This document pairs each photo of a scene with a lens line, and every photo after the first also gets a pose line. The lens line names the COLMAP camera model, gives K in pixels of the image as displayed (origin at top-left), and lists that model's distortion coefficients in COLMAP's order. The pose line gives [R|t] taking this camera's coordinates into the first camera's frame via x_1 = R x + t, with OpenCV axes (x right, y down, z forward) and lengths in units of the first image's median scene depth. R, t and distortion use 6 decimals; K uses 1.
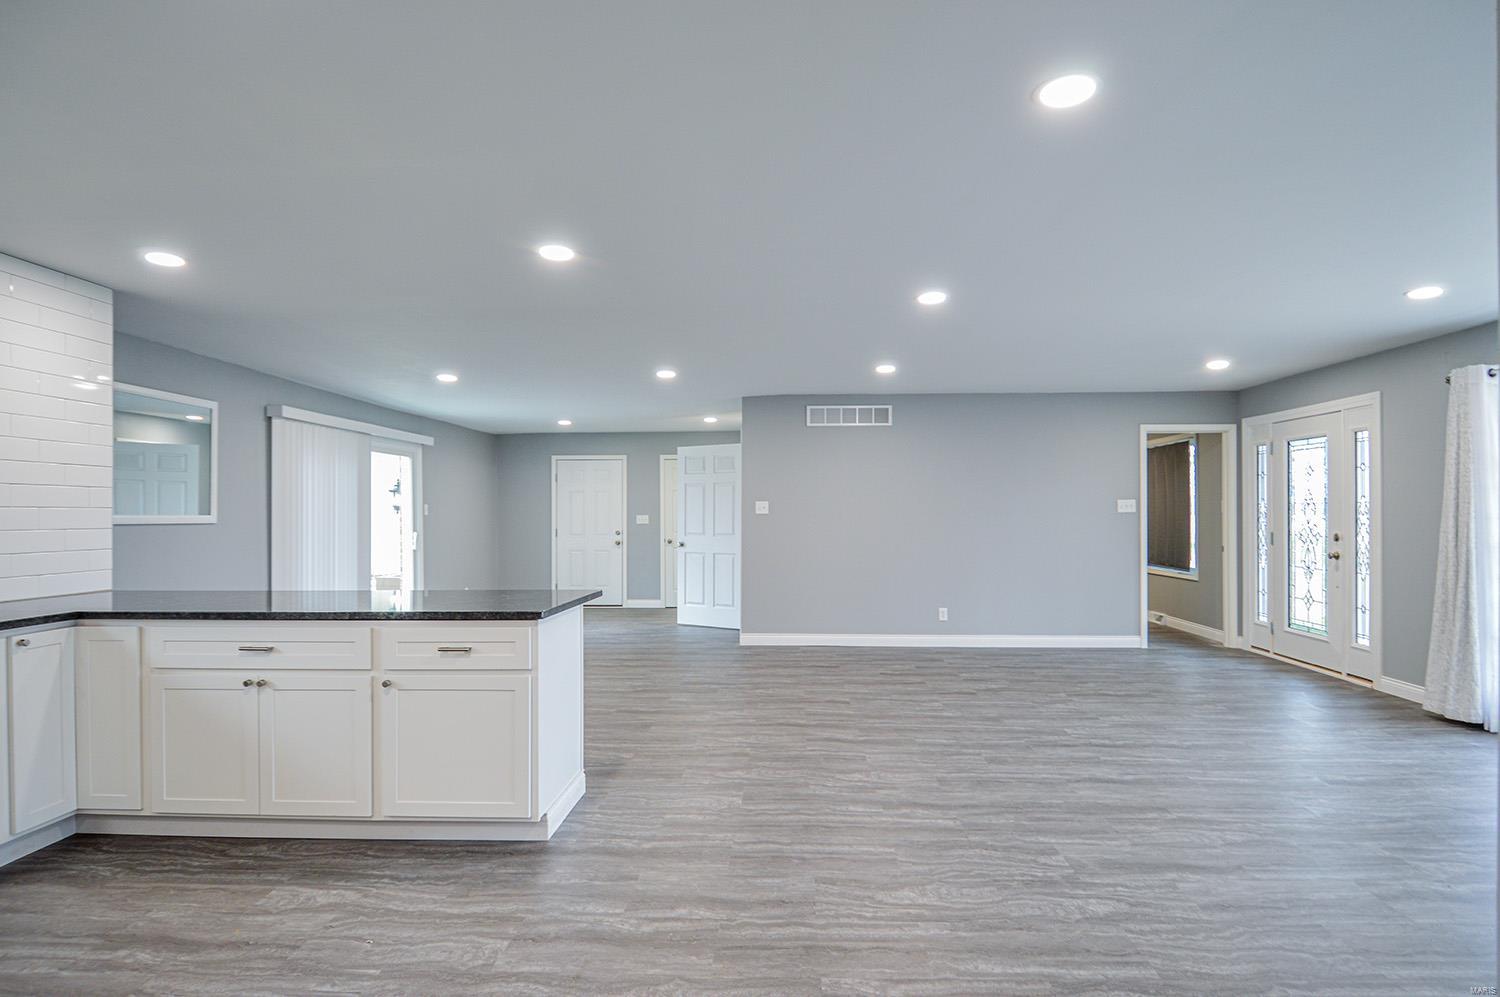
lens RADIAL K [[809.2, 0, 747.0], [0, 809.2, 503.6], [0, 0, 1]] dist [0.002316, -0.002178]
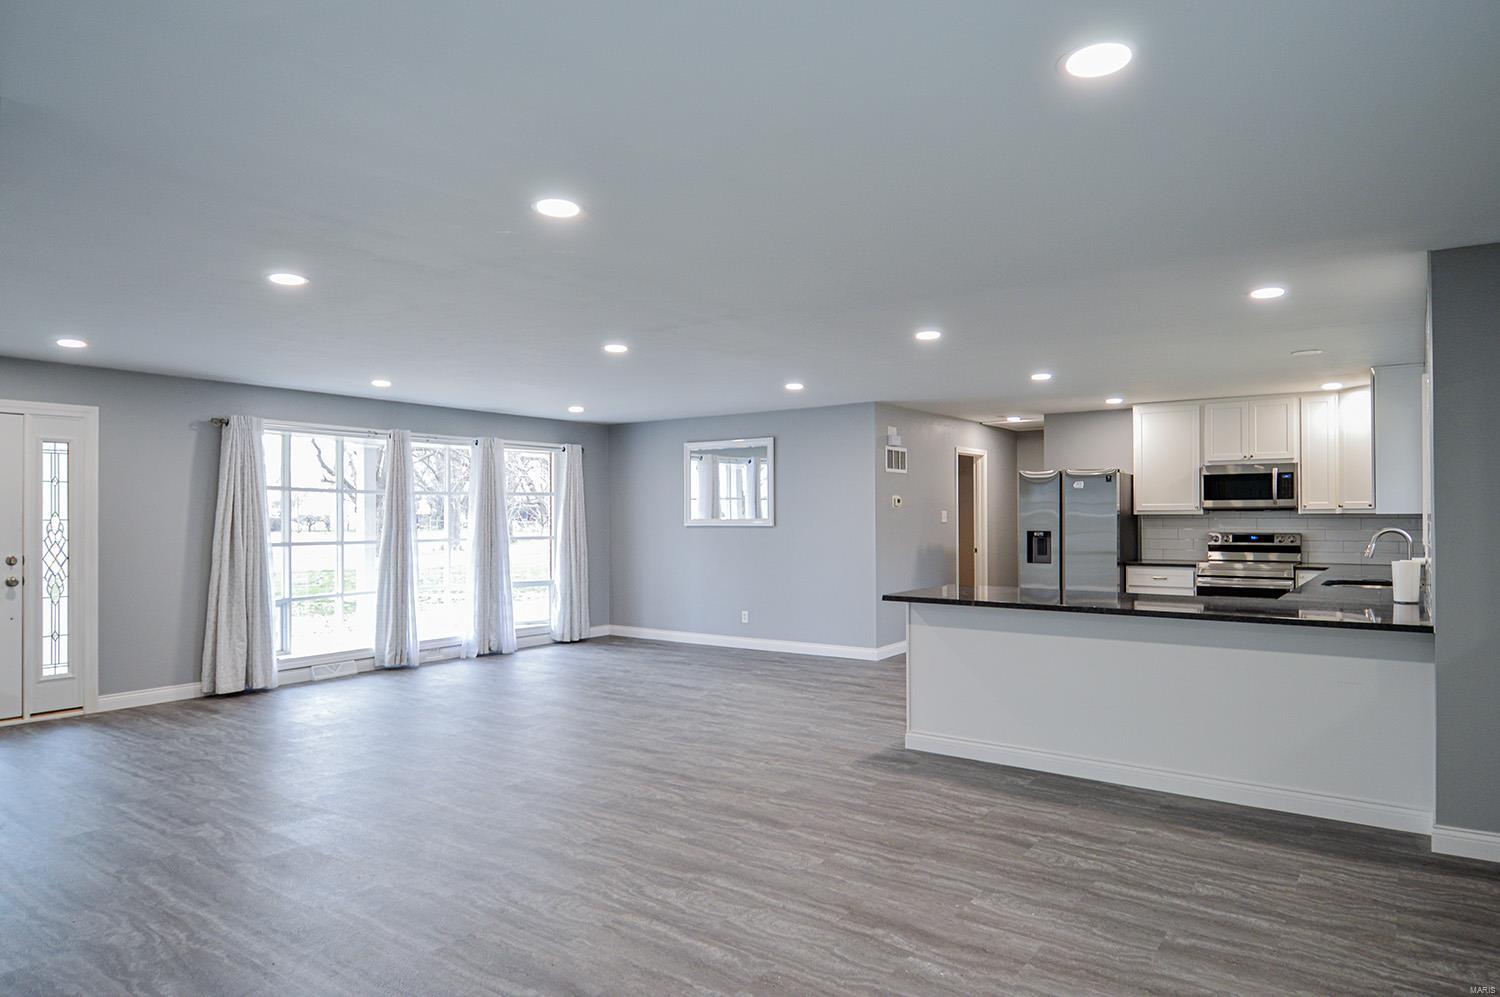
lens RADIAL K [[936.7, 0, 786.8], [0, 936.7, 515.4], [0, 0, 1]] dist [0.000723, -0.017806]
pose [[-0.864887, 0.006703, 0.501921, -0.662891], [0.001926, 0.999948, -0.010036, 0.007352], [-0.501962, -0.007714, -0.864855, 2.019817]]
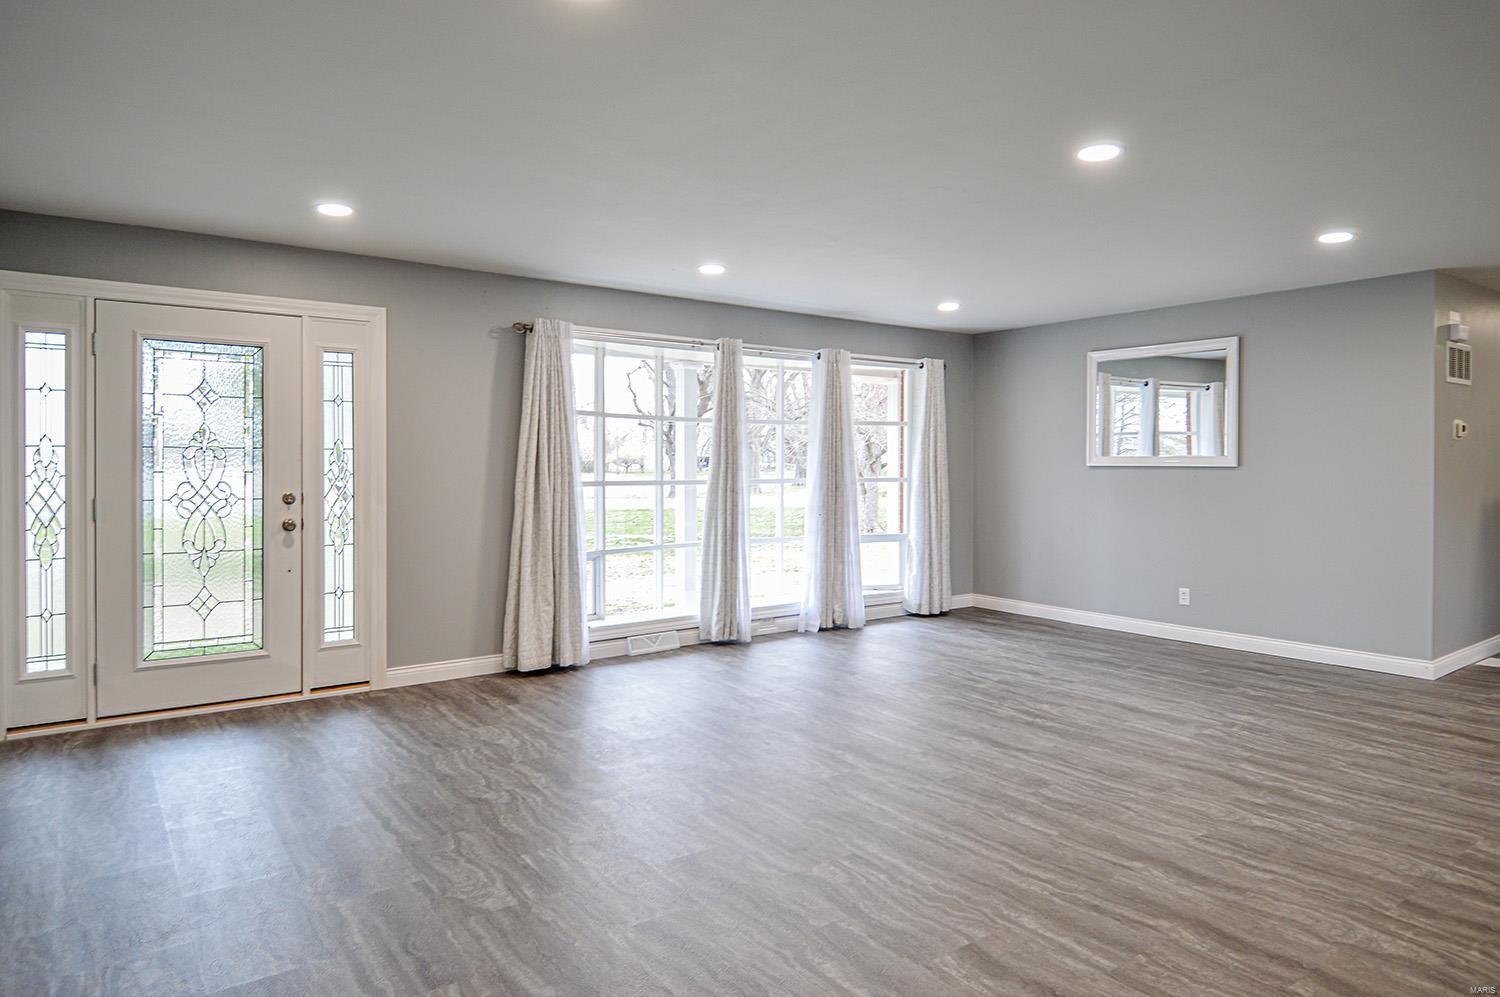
lens RADIAL K [[936.7, 0, 746.2], [0, 936.7, 492.3], [0, 0, 1]] dist [0.000723, -0.017806]
pose [[-0.644522, -0.023753, 0.764216, -0.182337], [-0.007236, 0.999662, 0.024969, 0.018830], [-0.764551, 0.010563, -0.644476, 1.707598]]
